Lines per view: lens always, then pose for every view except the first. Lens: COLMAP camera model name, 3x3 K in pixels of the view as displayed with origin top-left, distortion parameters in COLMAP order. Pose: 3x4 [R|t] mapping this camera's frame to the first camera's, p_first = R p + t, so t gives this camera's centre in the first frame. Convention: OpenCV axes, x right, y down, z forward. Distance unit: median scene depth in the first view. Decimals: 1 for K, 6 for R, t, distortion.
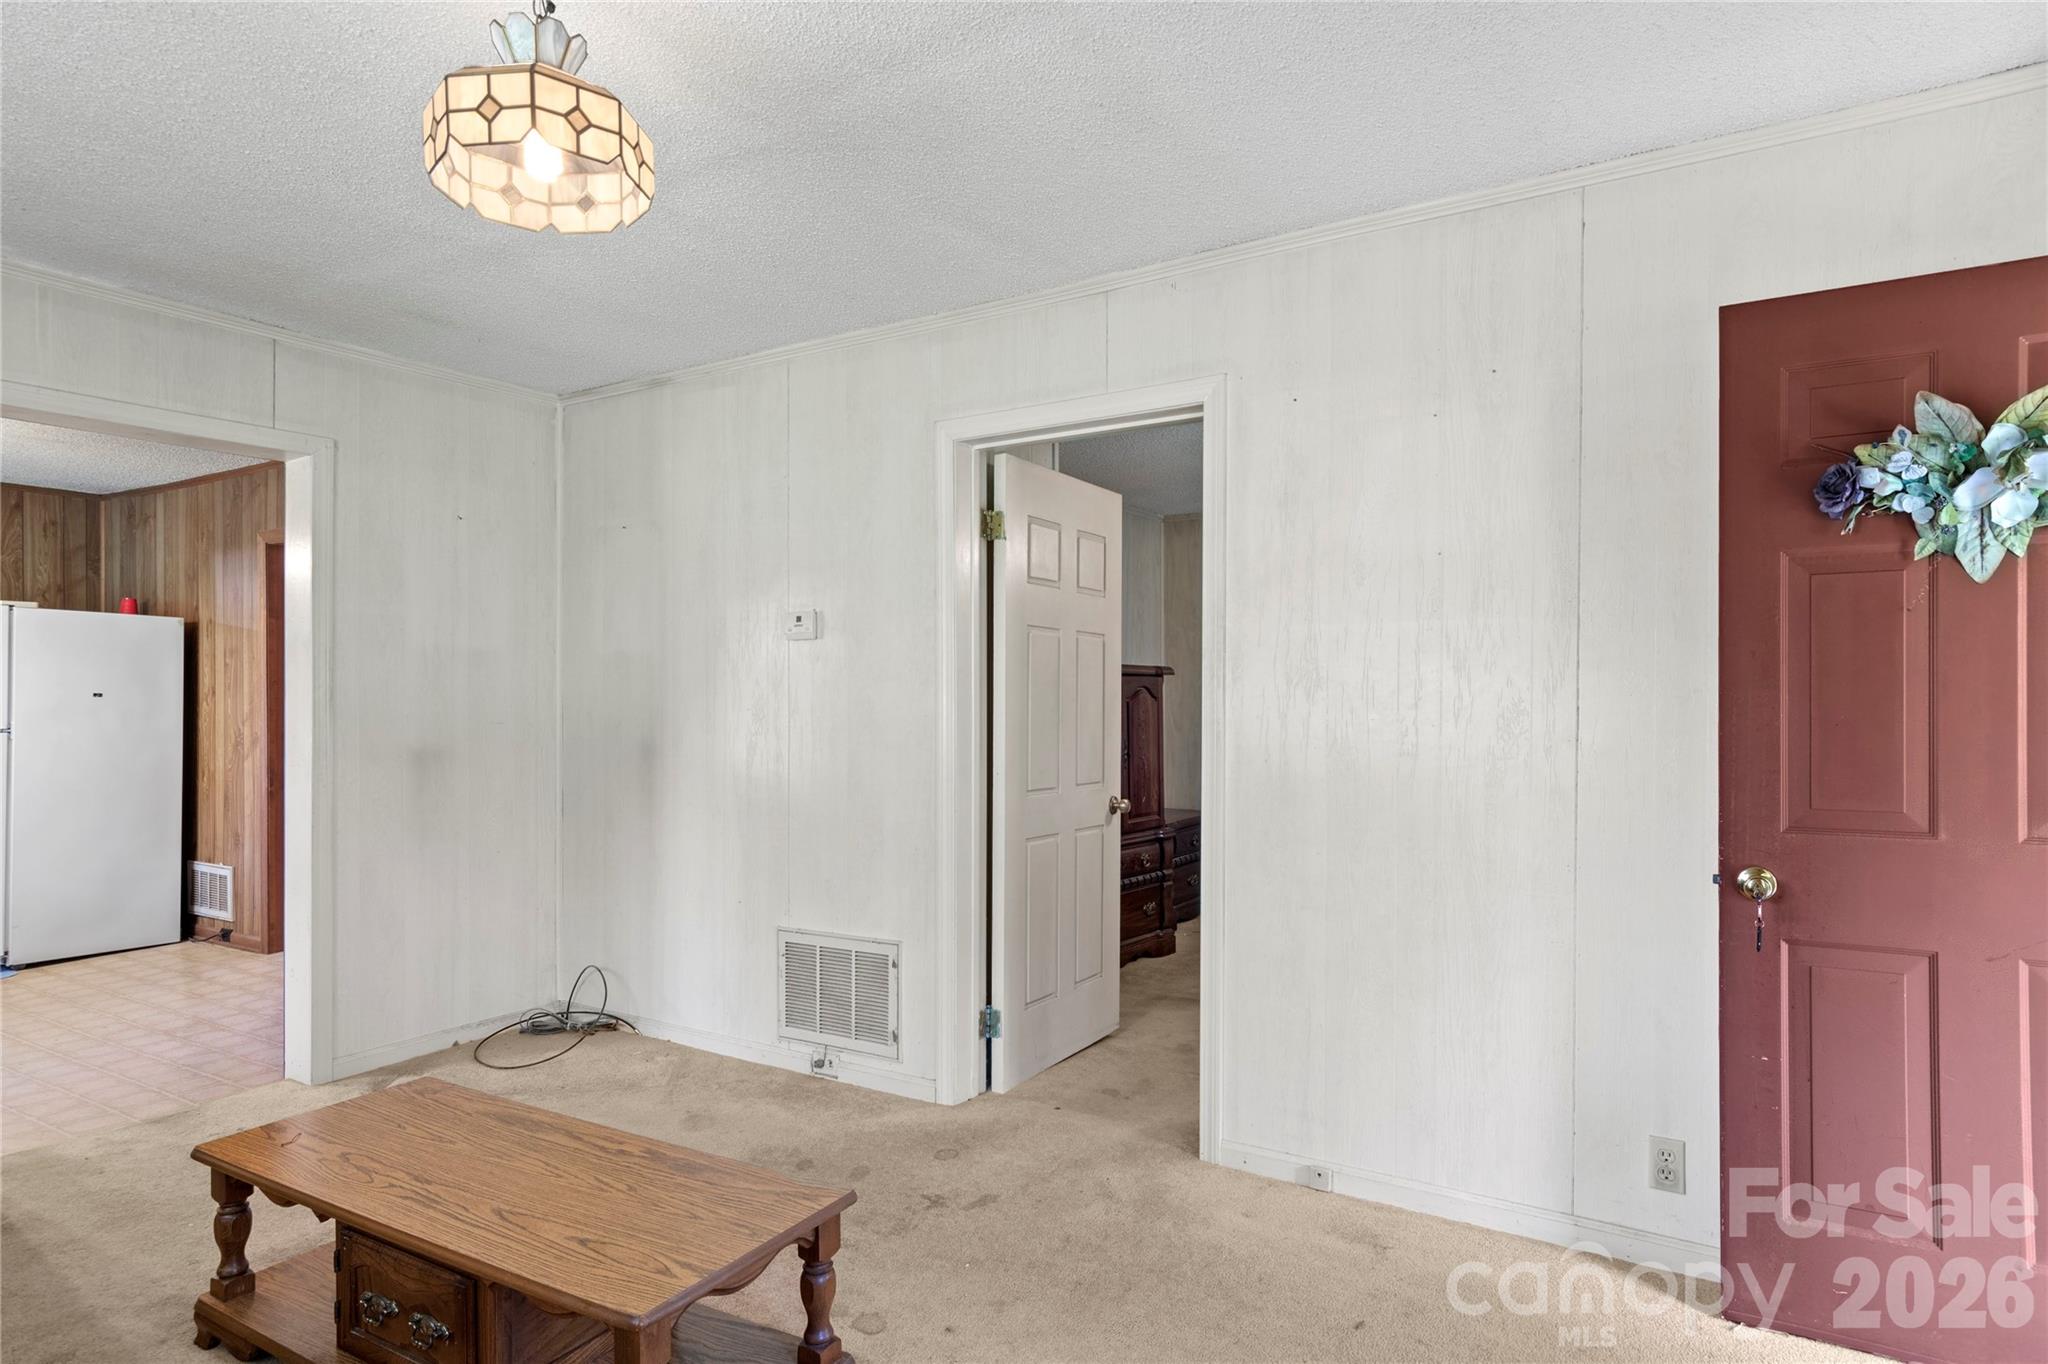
lens RADIAL K [[1152.4, 0, 1032.5], [0, 1152.4, 712.8], [0, 0, 1]] dist [0.000606, 0.001857]
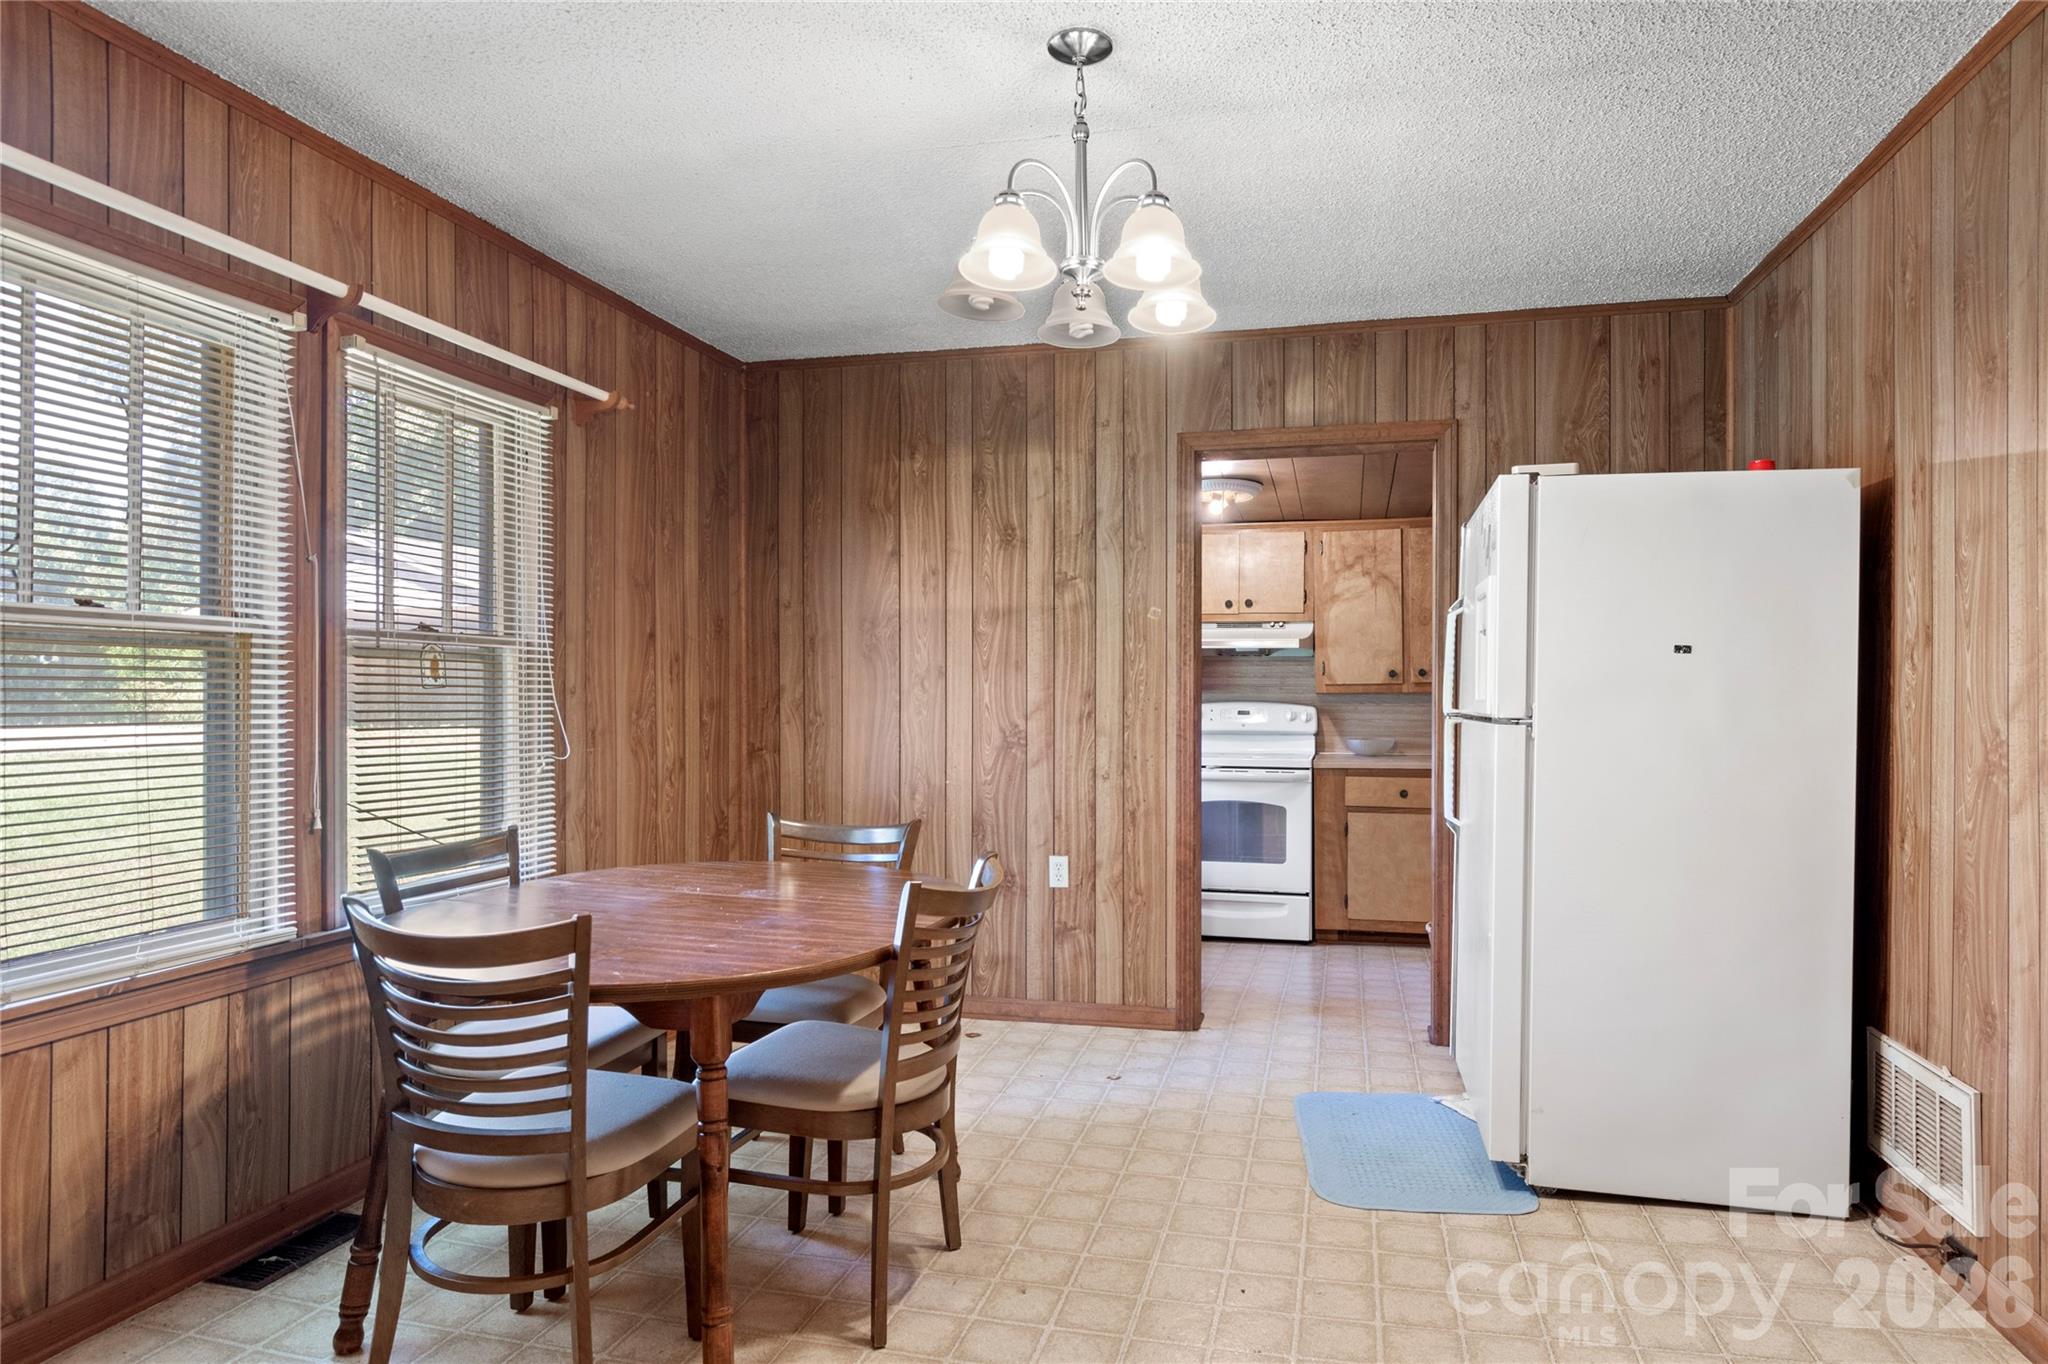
lens RADIAL K [[1200.3, 0, 1087.3], [0, 1200.3, 691.6], [0, 0, 1]] dist [-0.004117, -0.000407]
pose [[0.332879, -0.004628, -0.942958, -0.417569], [-0.012756, 0.999874, -0.009411, 0.009090], [0.942883, 0.015161, 0.332778, 0.589854]]
